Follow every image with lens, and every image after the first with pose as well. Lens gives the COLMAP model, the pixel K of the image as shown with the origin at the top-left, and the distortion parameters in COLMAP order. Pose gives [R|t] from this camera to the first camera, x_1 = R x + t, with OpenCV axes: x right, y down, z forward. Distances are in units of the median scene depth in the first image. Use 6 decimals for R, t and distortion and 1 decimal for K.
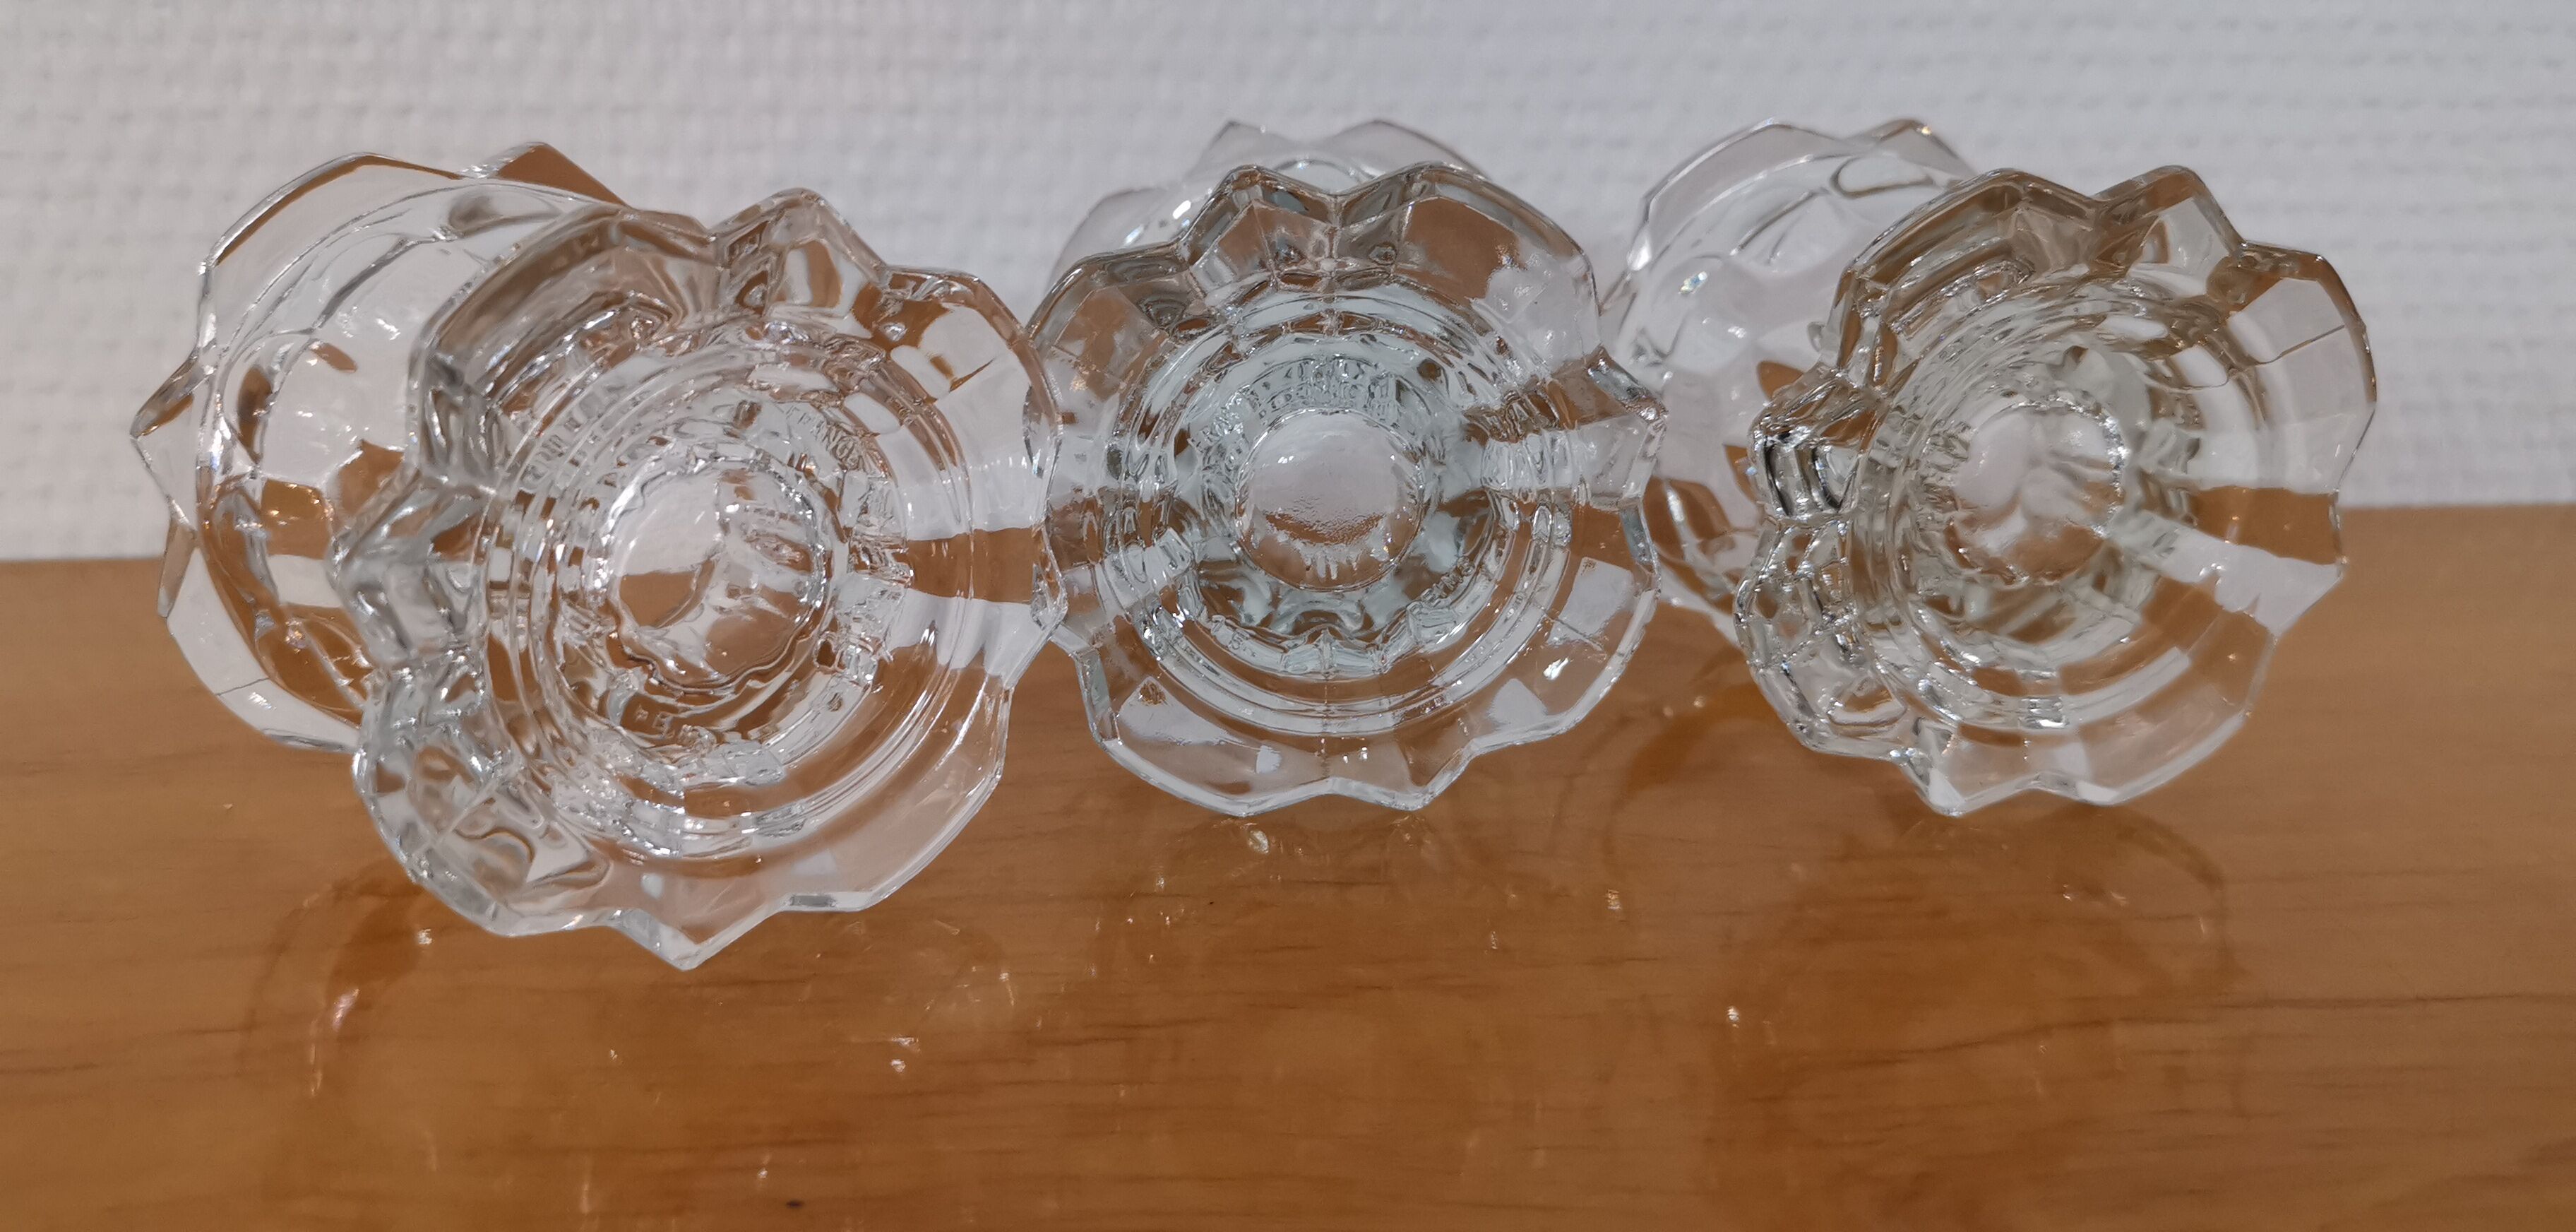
lens RADIAL K [[2072.6, 0, 1284.1], [0, 2072.6, 627.7], [0, 0, 1]] dist [0.016839, -0.069112]
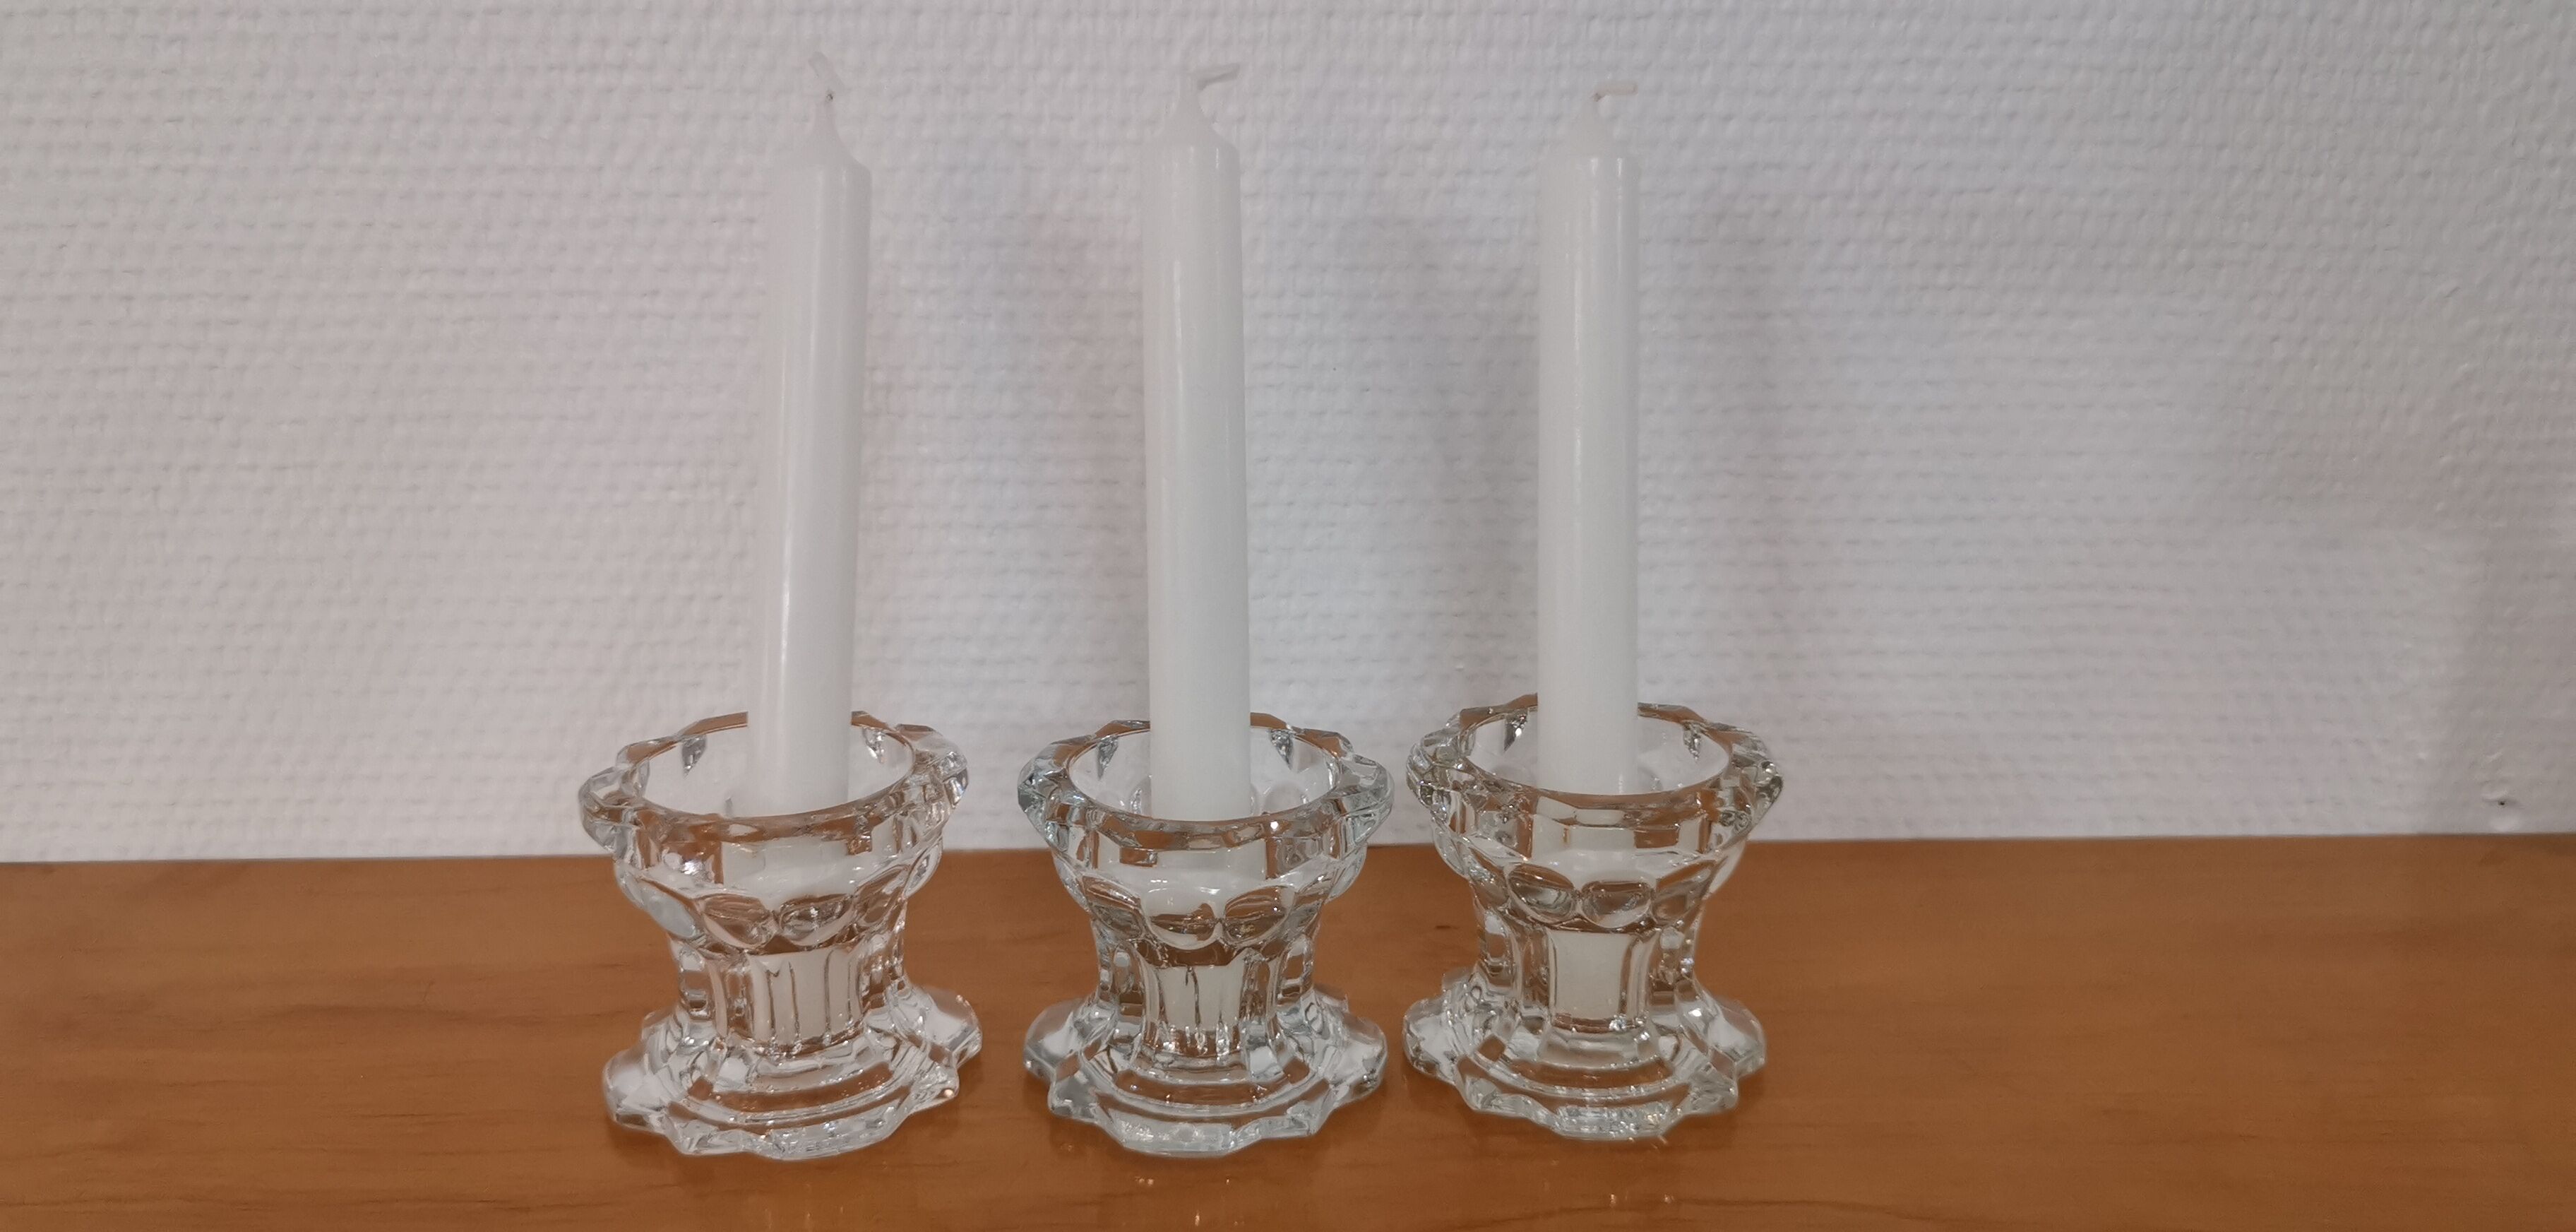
lens RADIAL K [[2026.5, 0, 1282.5], [0, 2026.5, 614.5], [0, 0, 1]] dist [0.009278, -0.016262]
pose [[0.998450, 0.015626, -0.053410, 0.109139], [-0.017863, 0.998971, -0.041678, -0.167451], [0.052704, 0.042568, 0.997702, -0.565507]]
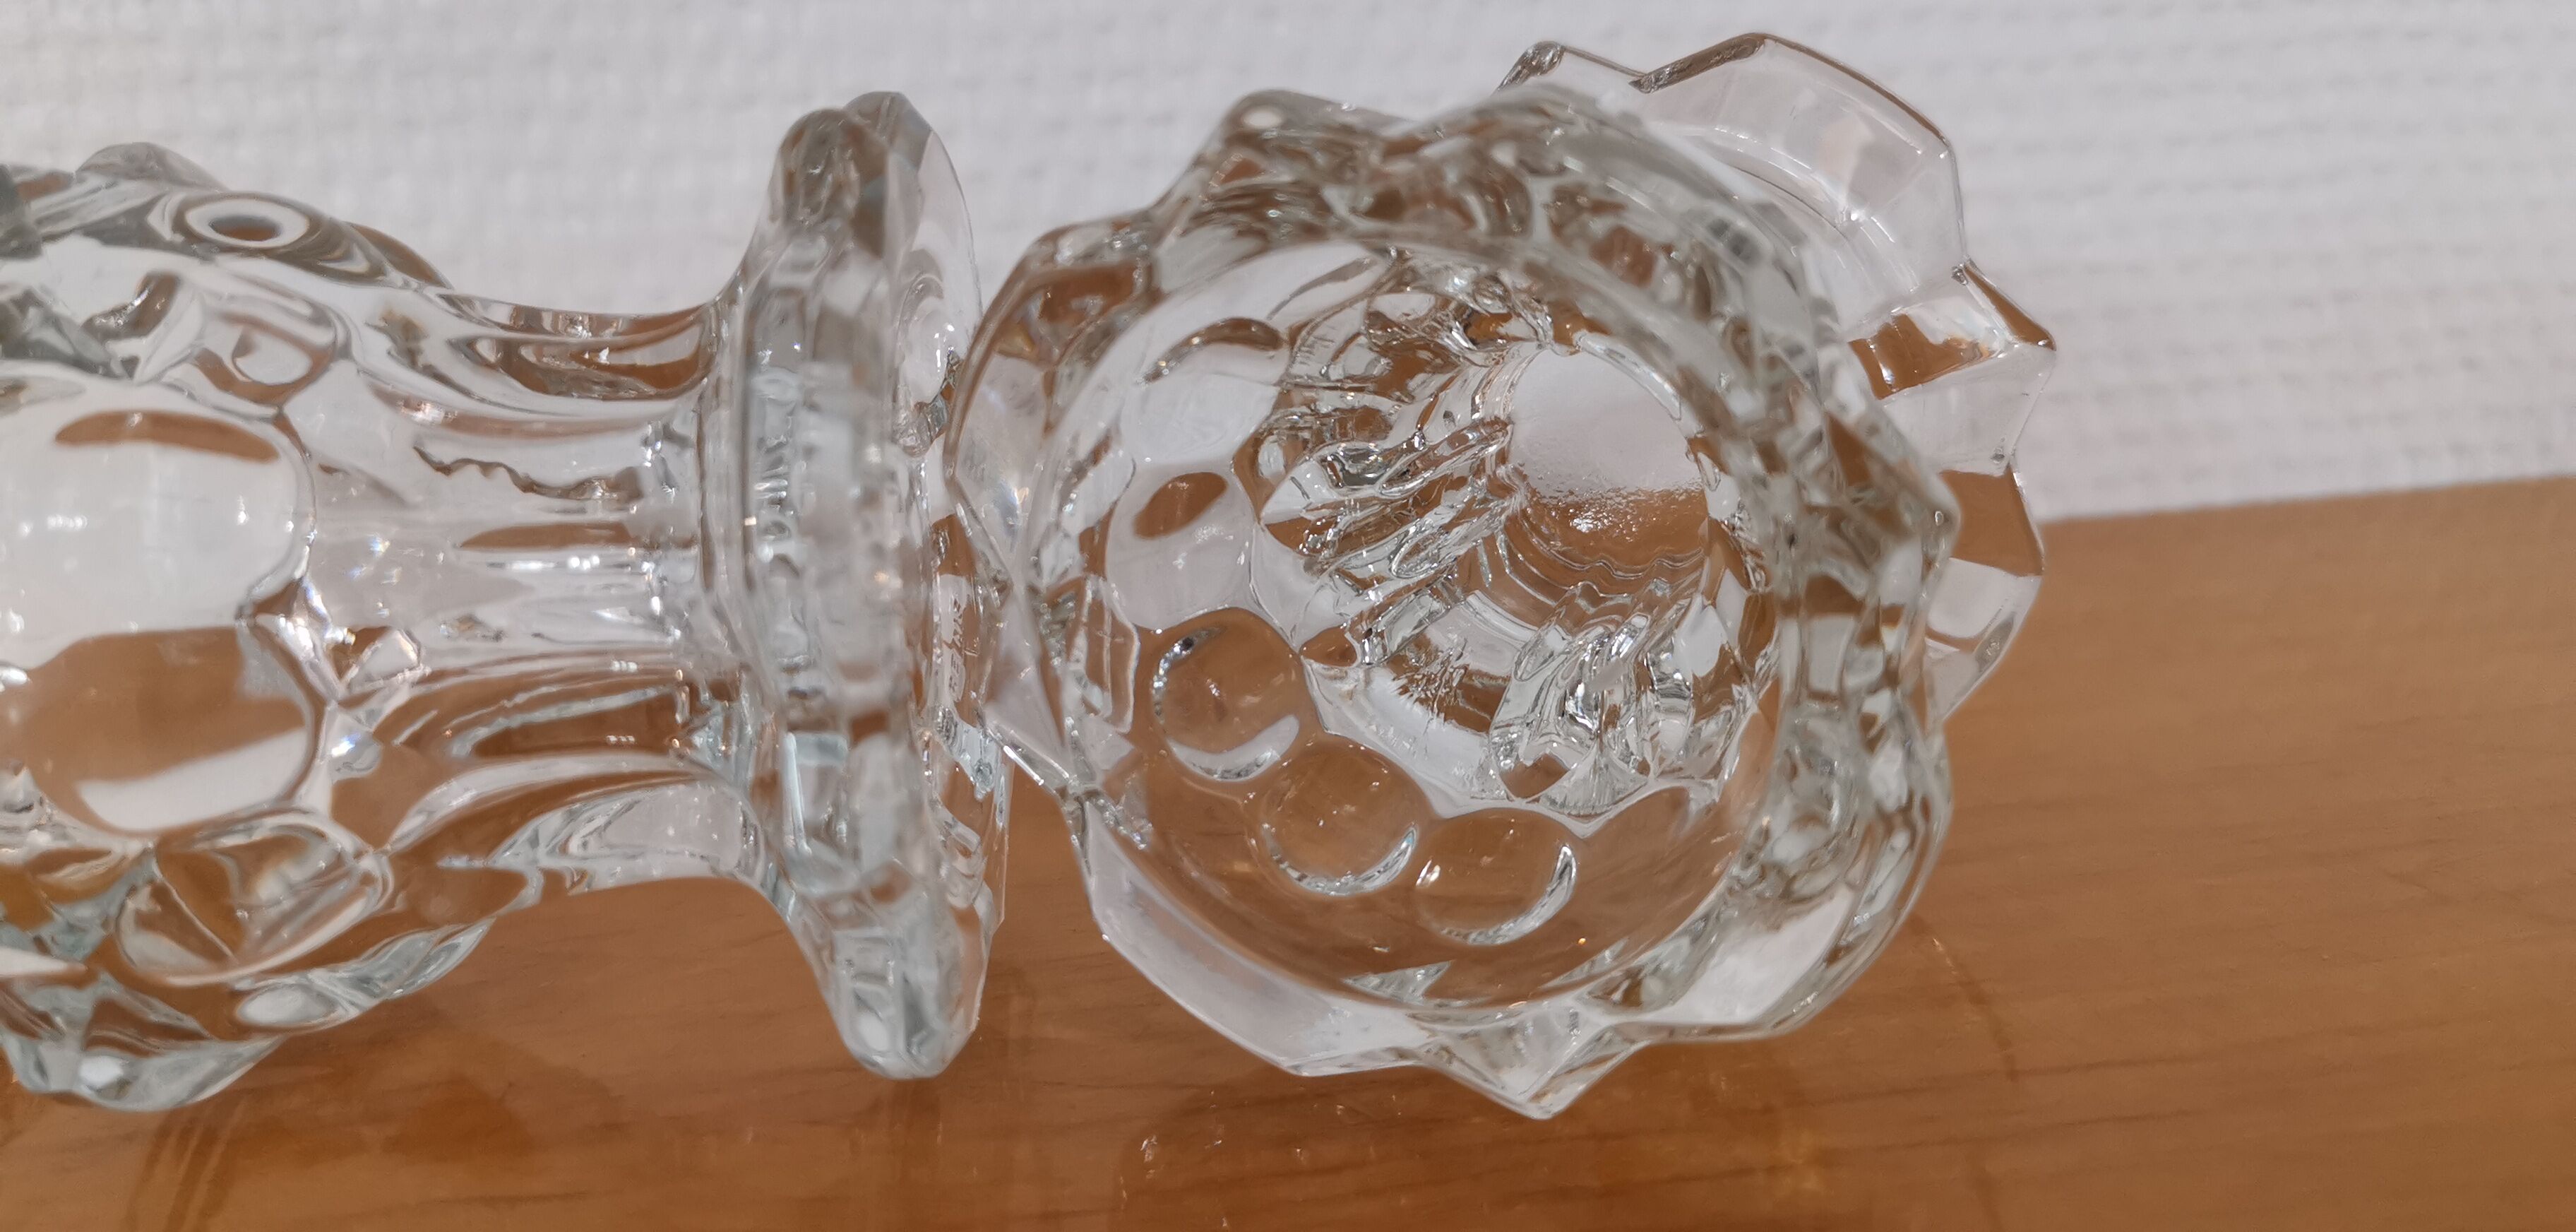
lens RADIAL K [[2072.6, 0, 1314.1], [0, 2072.6, 623.0], [0, 0, 1]] dist [0.016839, -0.069112]
pose [[0.997414, -0.068456, 0.021898, 0.189701], [0.069017, 0.997276, -0.026014, -0.017744], [-0.020057, 0.027458, 0.999422, 0.215079]]
